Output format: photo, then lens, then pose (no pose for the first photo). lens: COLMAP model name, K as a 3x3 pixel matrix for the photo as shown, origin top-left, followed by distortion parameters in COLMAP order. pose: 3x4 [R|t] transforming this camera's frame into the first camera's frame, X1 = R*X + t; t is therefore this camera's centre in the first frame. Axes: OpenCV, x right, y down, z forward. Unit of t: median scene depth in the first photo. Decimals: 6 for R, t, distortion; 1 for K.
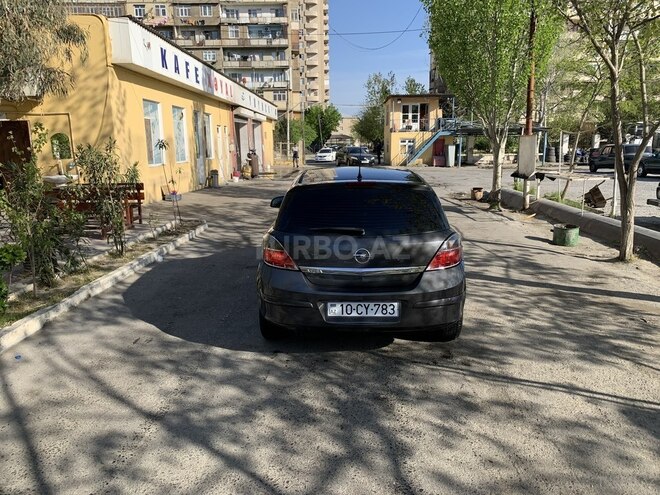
lens RADIAL K [[489.4, 0, 335.9], [0, 489.4, 240.0], [0, 0, 1]] dist [0.023845, -0.026213]
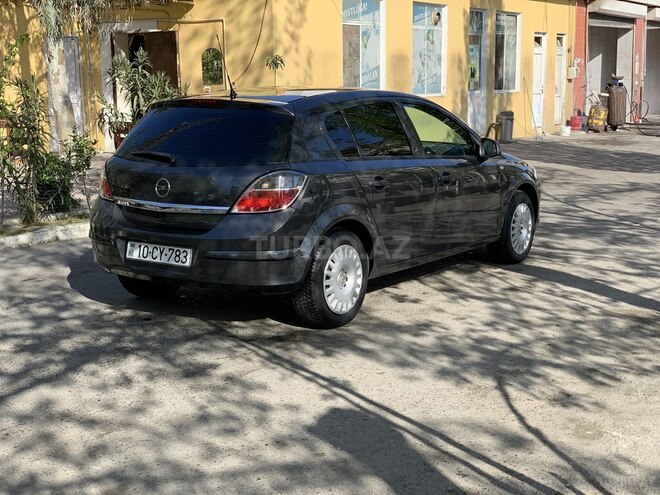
lens RADIAL K [[956.9, 0, 359.0], [0, 956.9, 244.2], [0, 0, 1]] dist [0.000451, 0.000000]
pose [[0.851539, 0.092818, -0.516009, 0.732819], [-0.100204, 0.994874, 0.013594, 0.045631], [0.514626, 0.040131, 0.856475, -0.115464]]
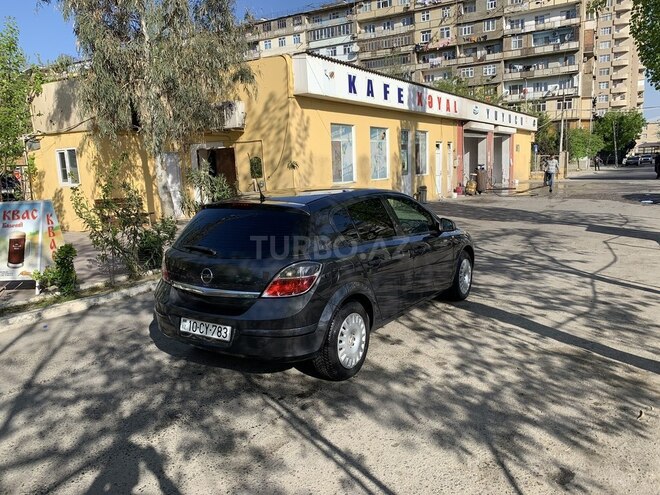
lens RADIAL K [[489.4, 0, 339.6], [0, 489.4, 245.7], [0, 0, 1]] dist [0.023845, -0.026213]
pose [[0.855269, 0.063413, -0.514290, 0.518226], [-0.072723, 0.997350, 0.002036, -0.034466], [0.513056, 0.035659, 0.857614, 0.166501]]
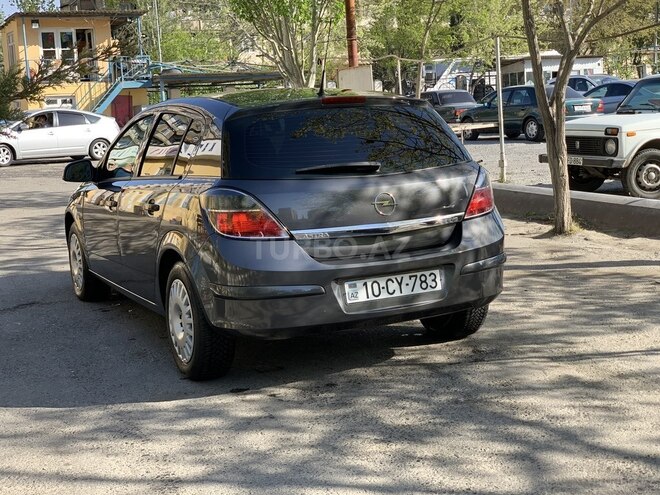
lens RADIAL K [[950.6, 0, 325.0], [0, 950.6, 244.6], [0, 0, 1]] dist [0.011625, 0.000000]
pose [[0.901591, -0.100963, 0.420643, -0.350048], [0.123357, 0.992014, -0.026295, 0.069364], [-0.414629, 0.075596, 0.906845, -0.065019]]
